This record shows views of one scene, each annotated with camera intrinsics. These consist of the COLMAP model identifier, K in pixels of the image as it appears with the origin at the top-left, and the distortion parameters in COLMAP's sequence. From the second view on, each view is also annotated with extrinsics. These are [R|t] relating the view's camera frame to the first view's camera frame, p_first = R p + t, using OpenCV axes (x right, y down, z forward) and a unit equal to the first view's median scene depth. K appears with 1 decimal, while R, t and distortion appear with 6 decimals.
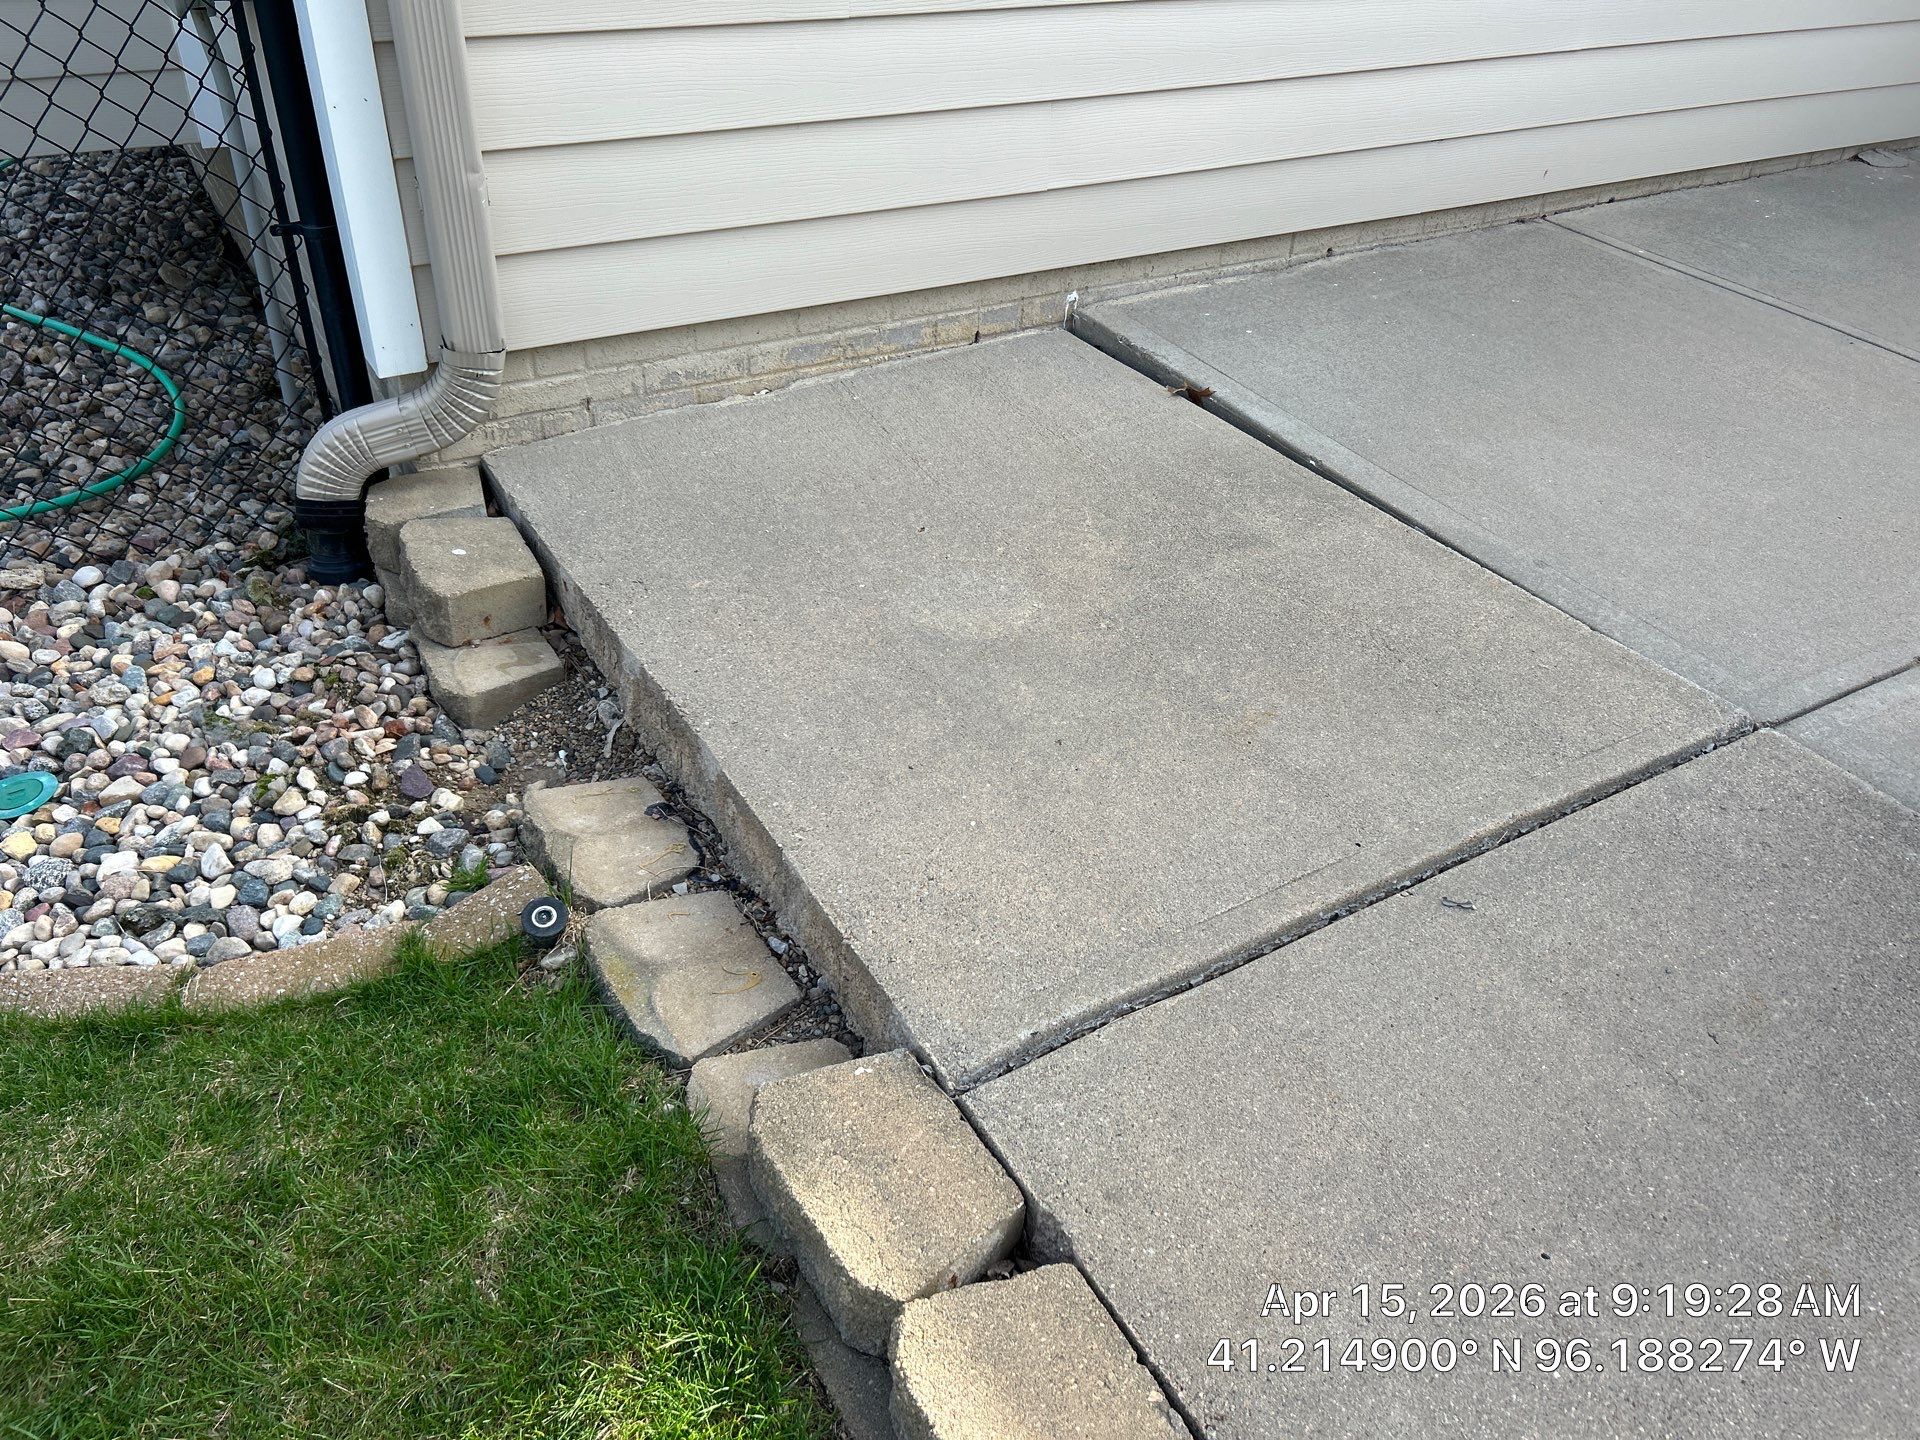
lens RADIAL K [[1454.1, 0, 947.7], [0, 1454.1, 718.2], [0, 0, 1]] dist [0.055165, -0.066336]
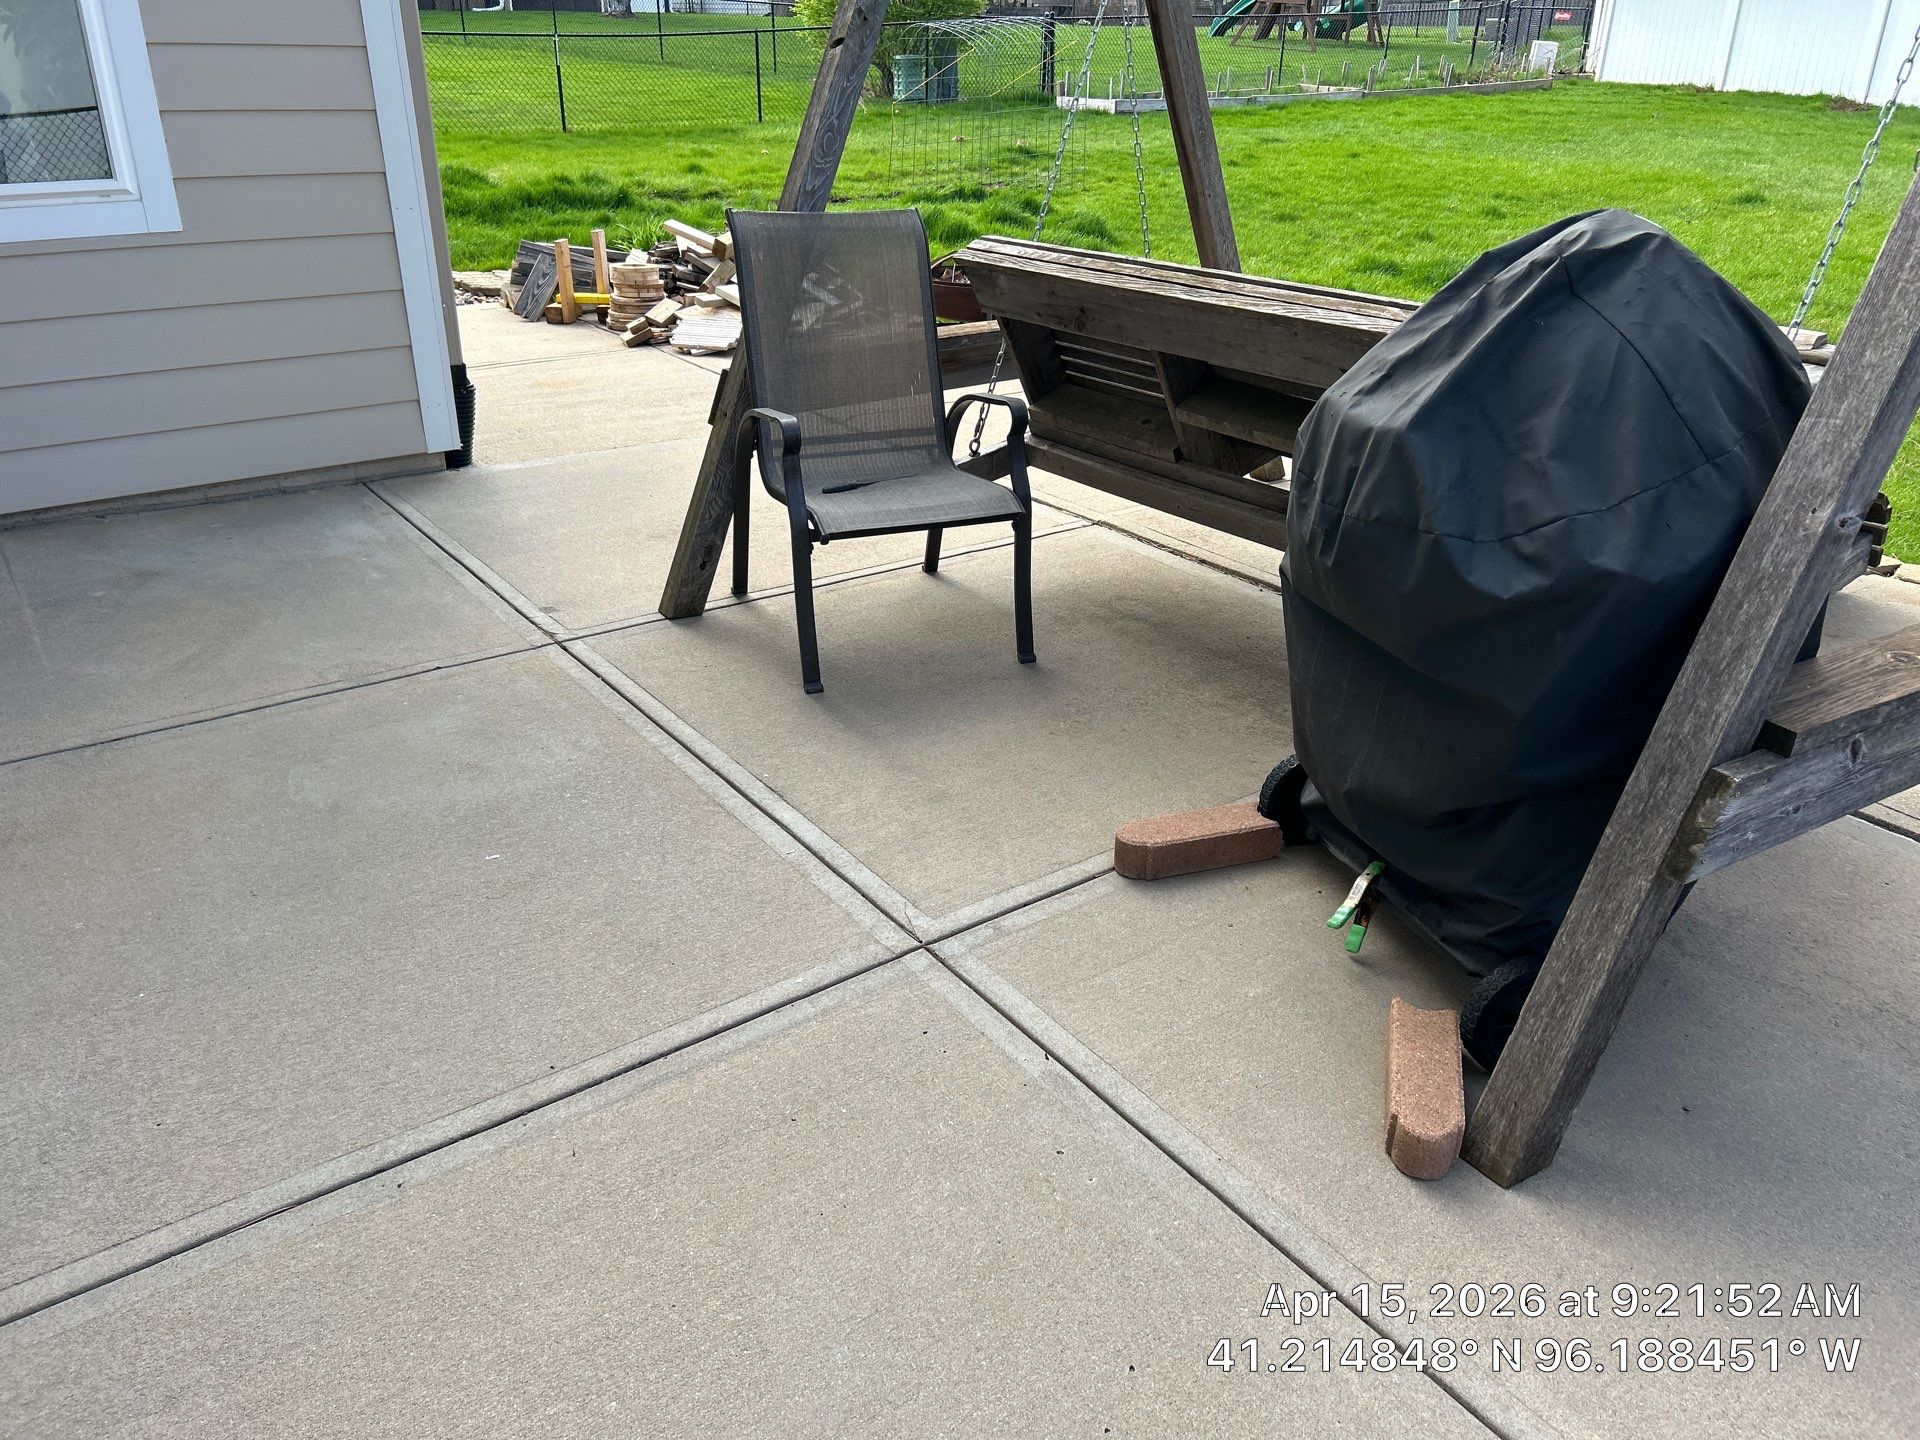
lens RADIAL K [[1416.9, 0, 990.6], [0, 1416.9, 728.4], [0, 0, 1]] dist [0.070831, -0.089298]
pose [[-0.117655, -0.476677, 0.871169, 0.202682], [0.562564, 0.690926, 0.454030, -0.568121], [-0.818339, 0.543508, 0.186871, 0.681252]]
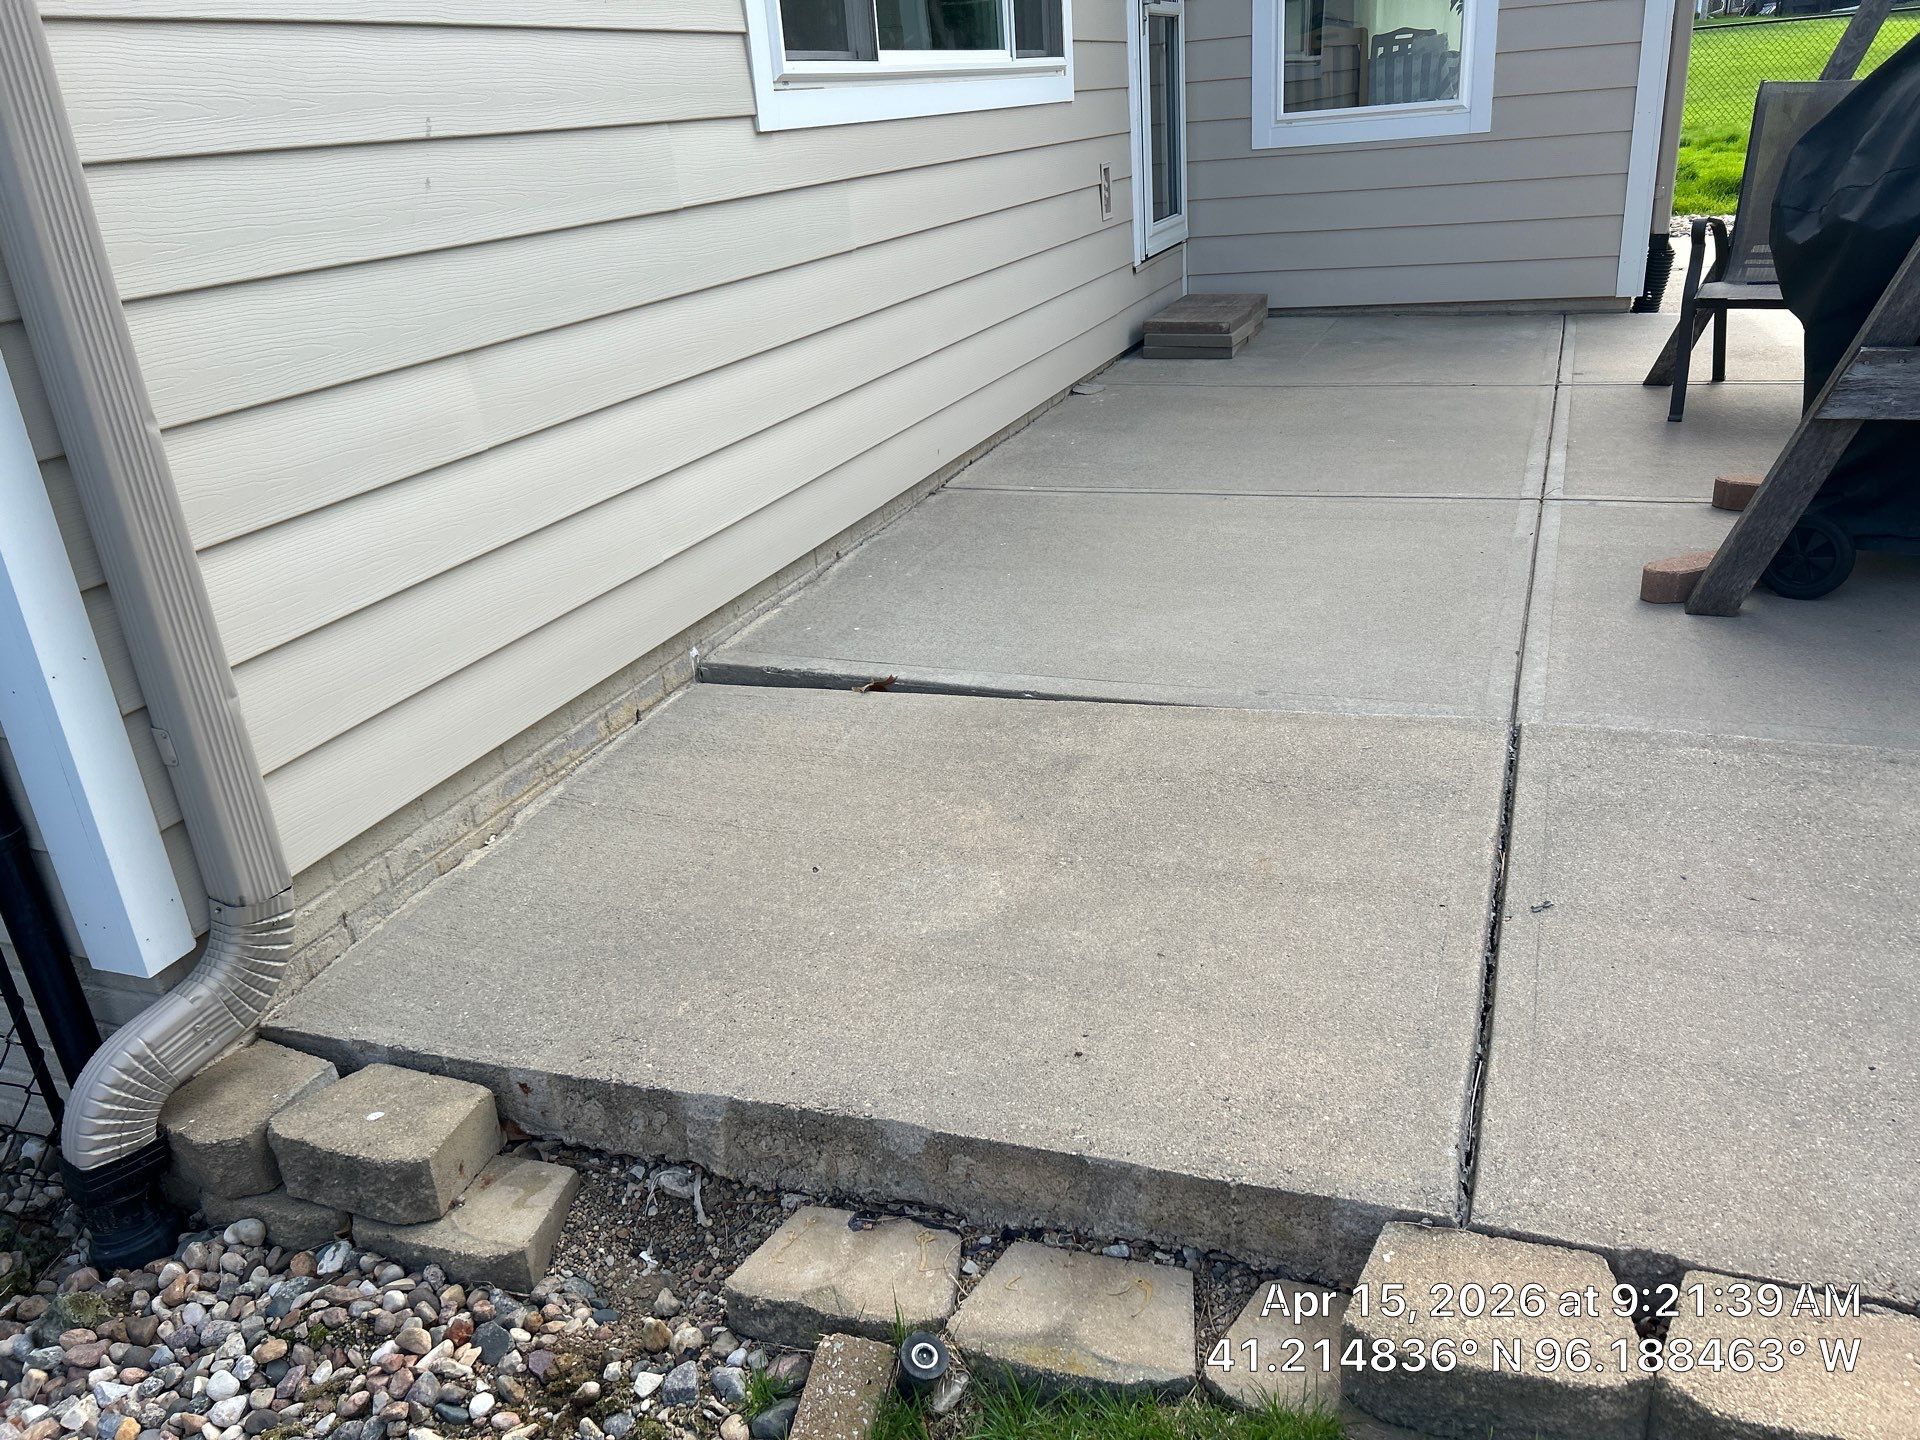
lens RADIAL K [[1455.5, 0, 974.2], [0, 1455.5, 722.6], [0, 0, 1]] dist [0.047255, -0.055476]
pose [[0.773698, -0.342201, 0.533188, -0.364027], [0.456641, 0.884575, -0.094900, -0.064196], [-0.439170, 0.316899, 0.840657, 0.075006]]
